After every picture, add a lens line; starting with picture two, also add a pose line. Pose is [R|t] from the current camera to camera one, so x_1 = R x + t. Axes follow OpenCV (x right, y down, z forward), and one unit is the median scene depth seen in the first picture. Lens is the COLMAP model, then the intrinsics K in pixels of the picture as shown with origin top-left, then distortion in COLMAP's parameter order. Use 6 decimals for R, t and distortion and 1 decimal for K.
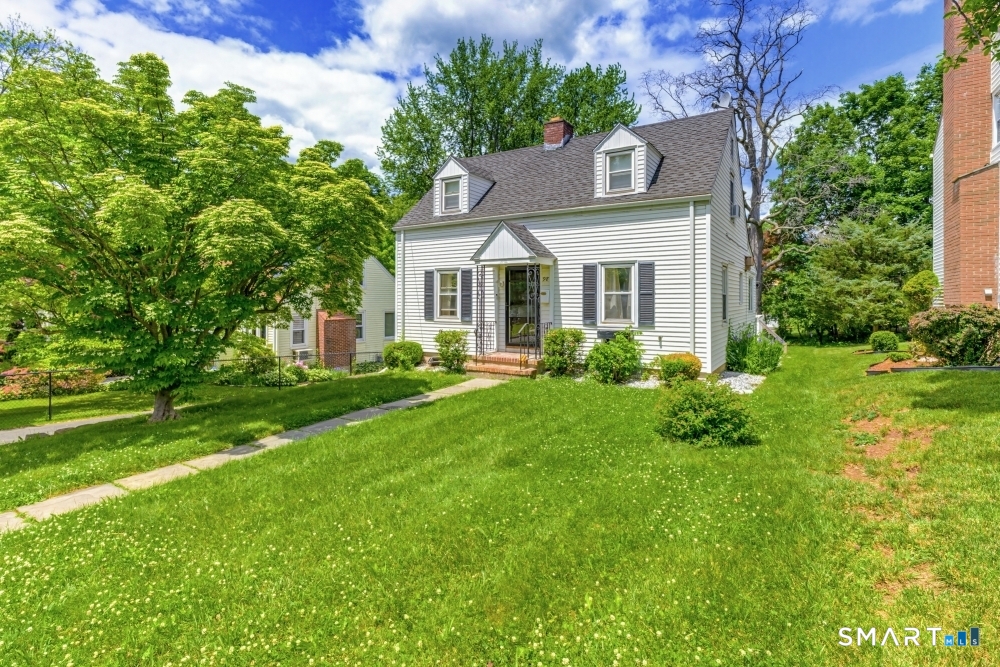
lens RADIAL K [[492.7, 0, 497.5], [0, 492.7, 302.8], [0, 0, 1]] dist [0.001285, -0.000105]
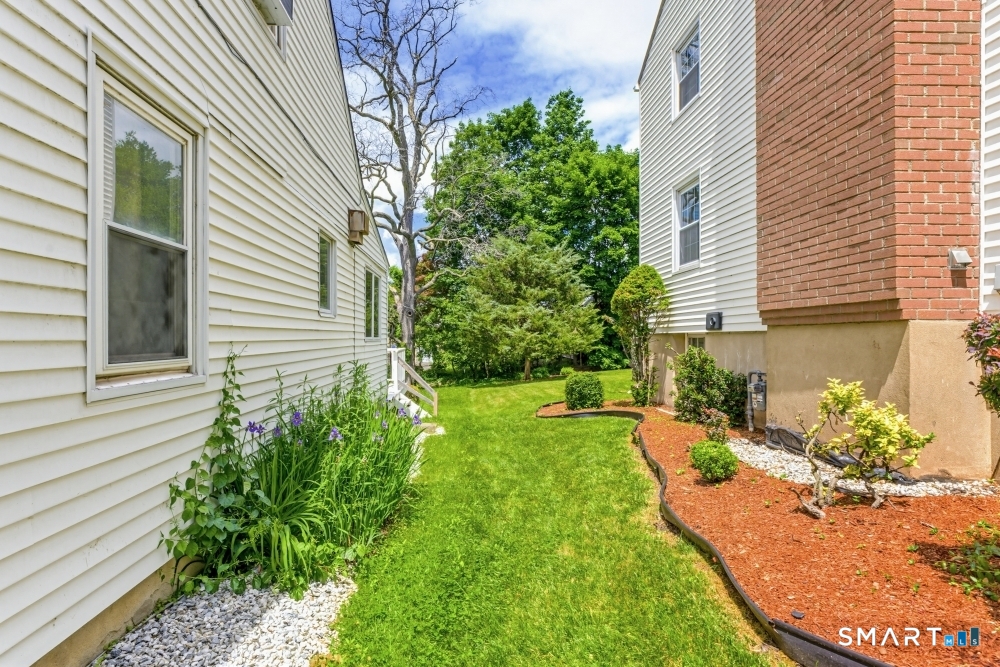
lens RADIAL K [[499.6, 0, 497.9], [0, 499.6, 337.2], [0, 0, 1]] dist [0.000655, -0.000177]
pose [[0.801280, 0.002814, 0.598282, 0.179869], [0.000601, 0.999985, -0.005508, 0.010756], [-0.598289, 0.004774, 0.801266, 0.299441]]
